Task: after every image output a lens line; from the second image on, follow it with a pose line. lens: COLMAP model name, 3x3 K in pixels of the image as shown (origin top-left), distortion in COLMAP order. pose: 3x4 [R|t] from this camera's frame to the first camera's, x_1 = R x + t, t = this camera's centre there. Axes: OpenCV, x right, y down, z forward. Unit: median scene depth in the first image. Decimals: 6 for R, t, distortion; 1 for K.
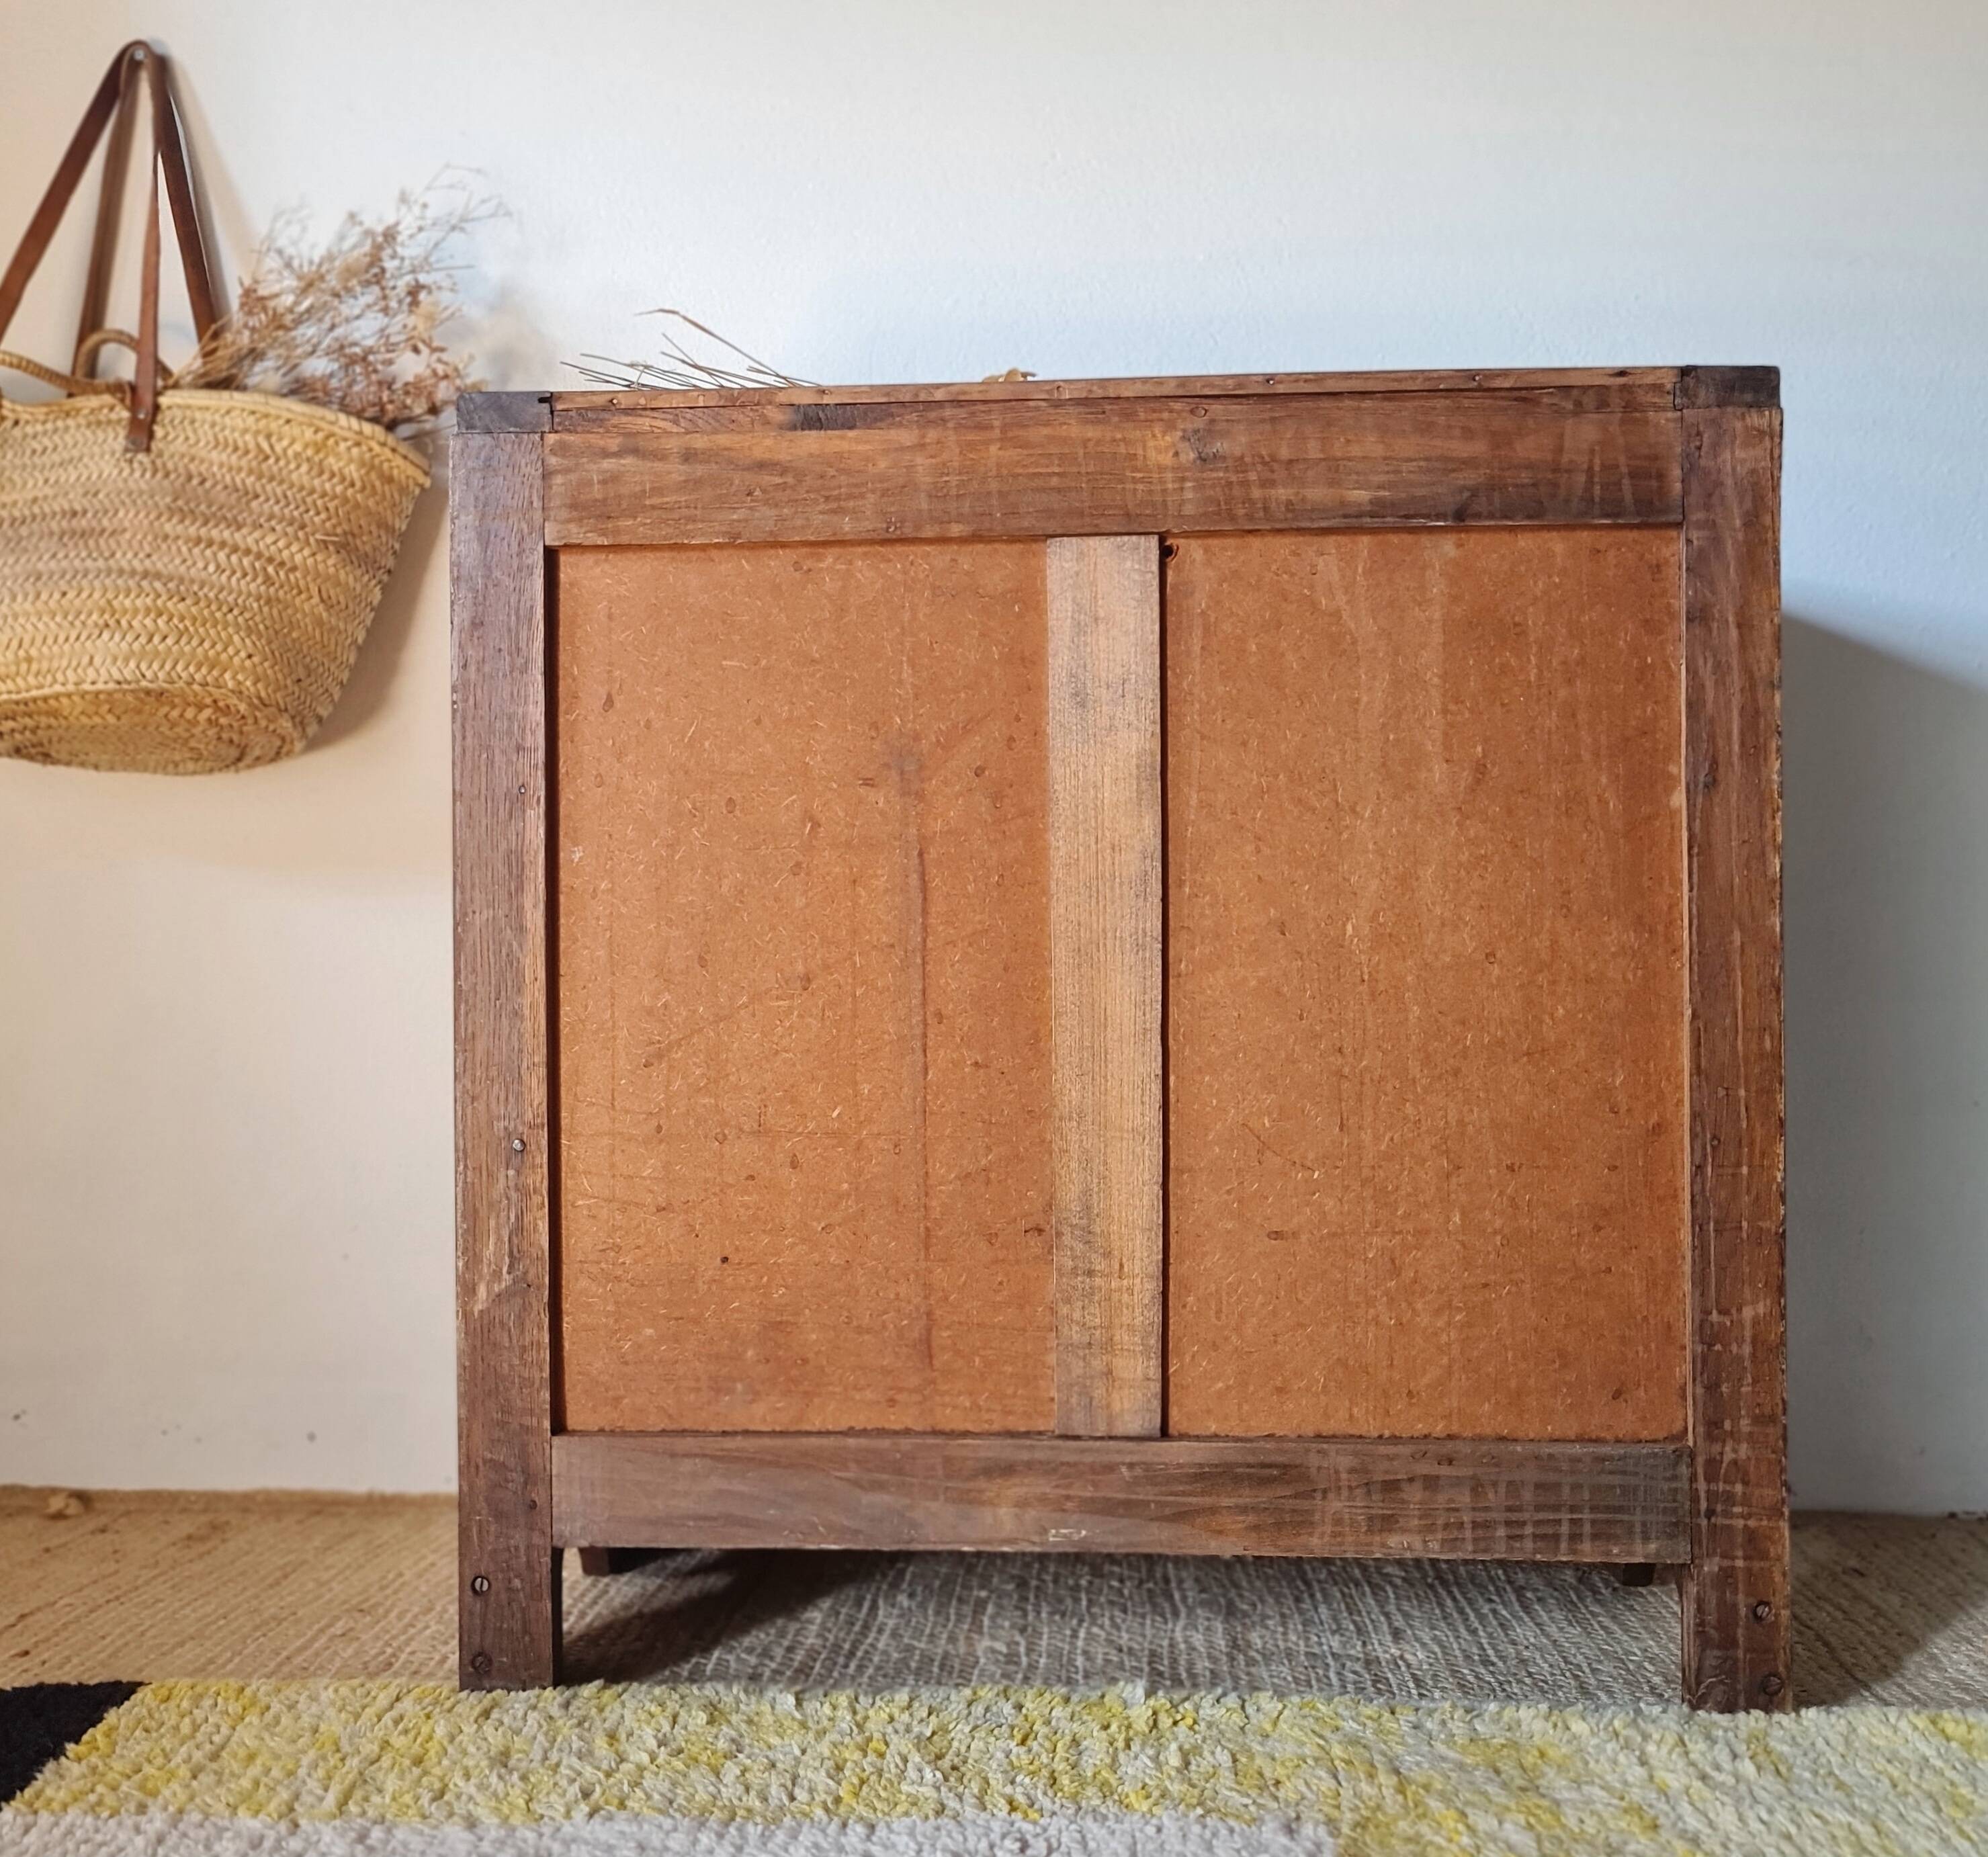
lens RADIAL K [[2105.1, 0, 969.9], [0, 2105.1, 1011.2], [0, 0, 1]] dist [0.025294, 0.000000]
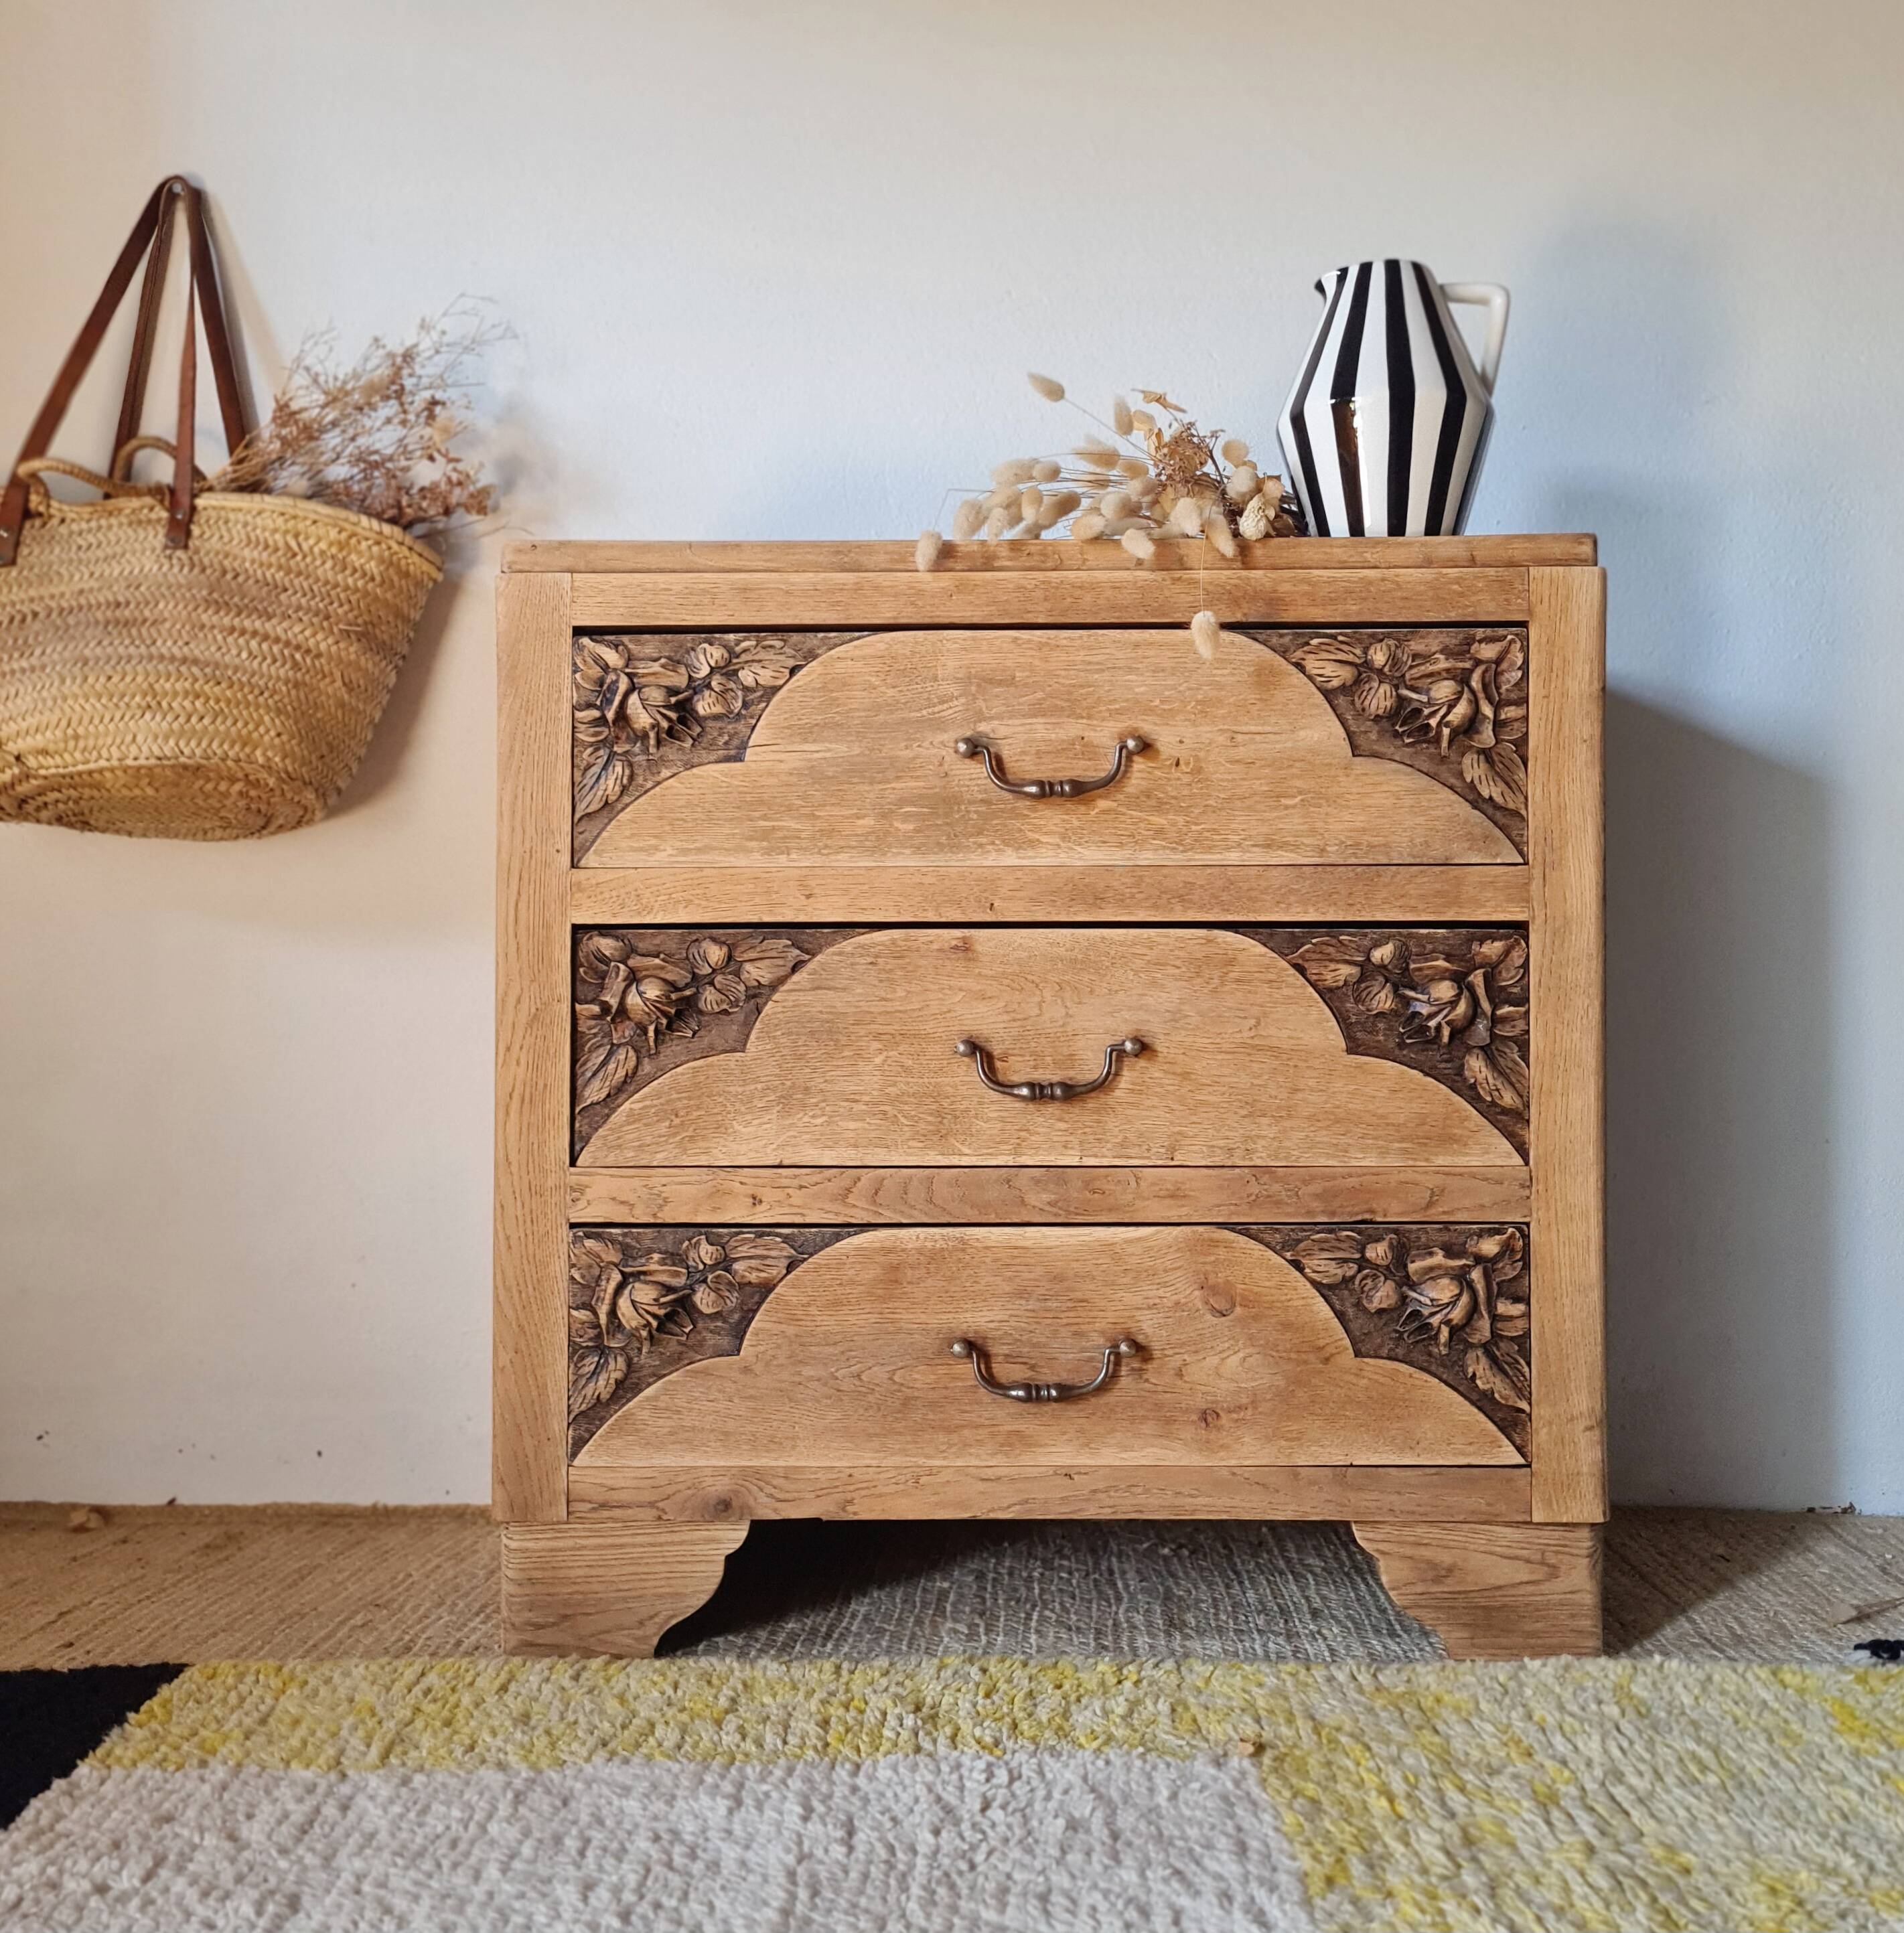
lens RADIAL K [[2101.6, 0, 1007.8], [0, 2101.6, 993.6], [0, 0, 1]] dist [0.031419, 0.000000]
pose [[0.998982, 0.001891, 0.045069, -0.011110], [-0.000357, 0.999421, -0.034025, 0.003970], [-0.045107, 0.033974, 0.998404, -0.109974]]
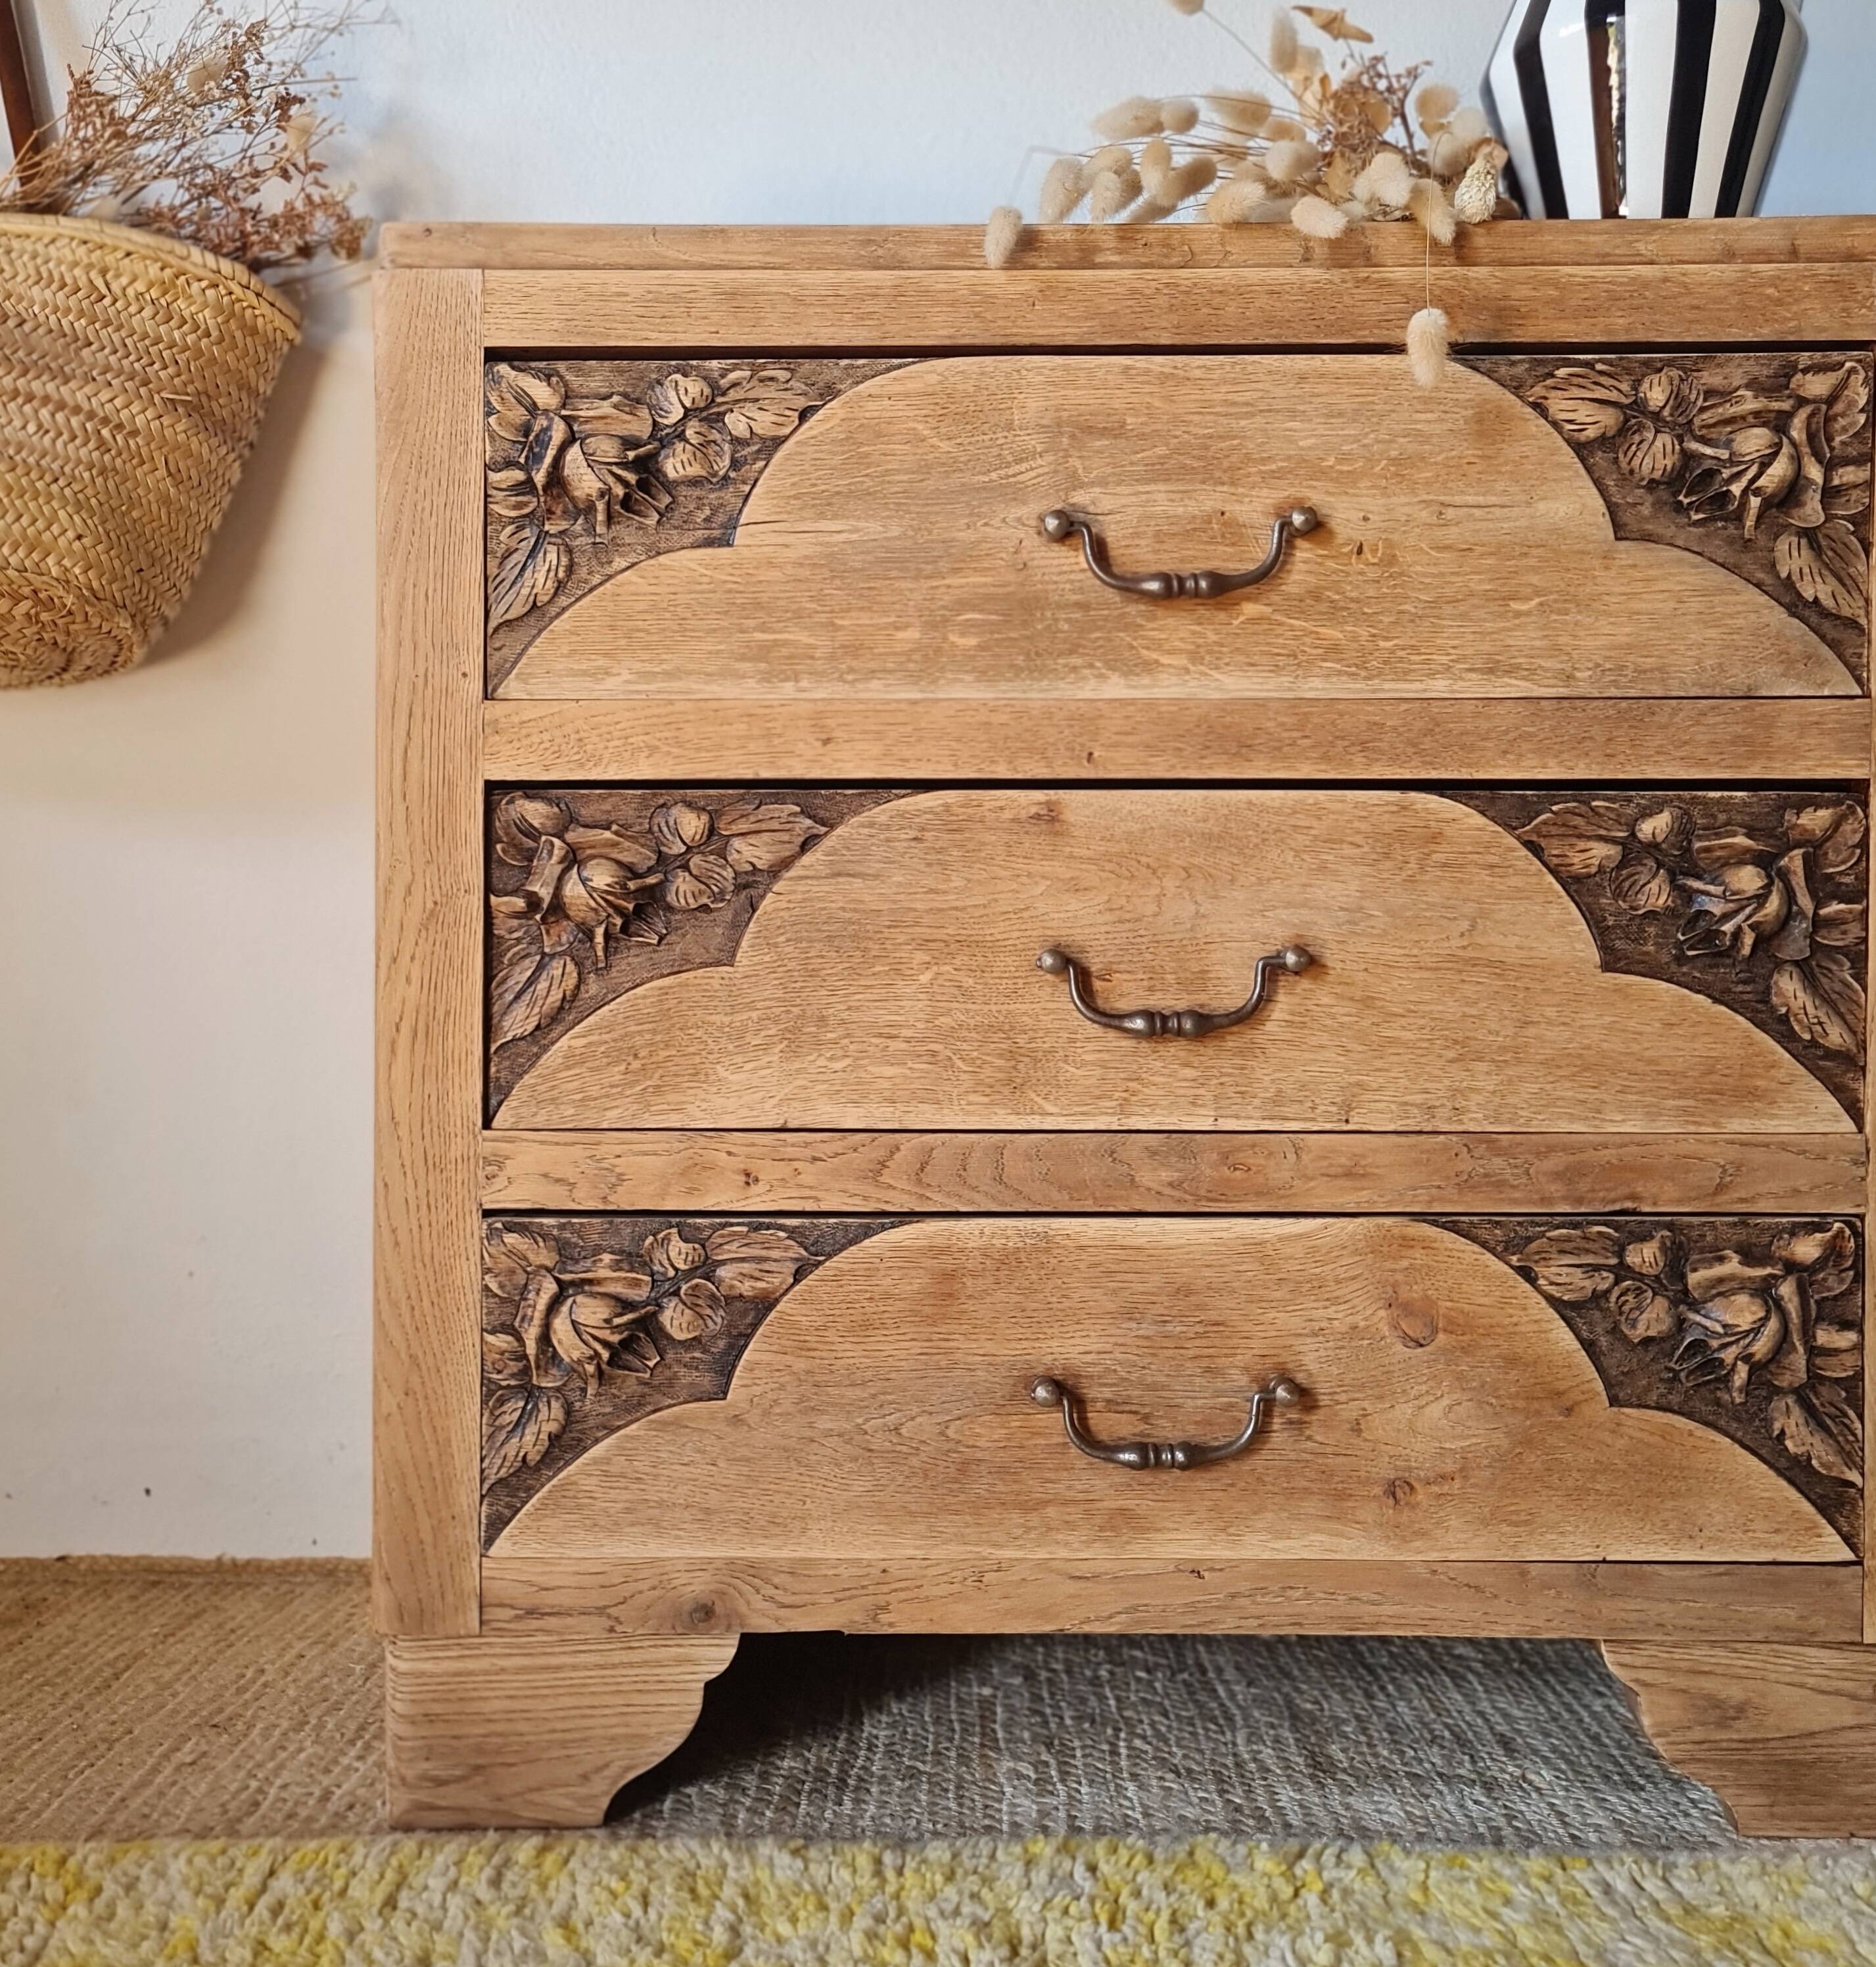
lens RADIAL K [[2068.0, 0, 882.3], [0, 2068.0, 983.2], [0, 0, 1]] dist [0.027163, 0.000000]
pose [[0.998840, 0.003926, 0.047996, -0.070990], [-0.003510, 0.999956, -0.008746, 0.009031], [-0.048028, 0.008567, 0.998809, 0.190745]]
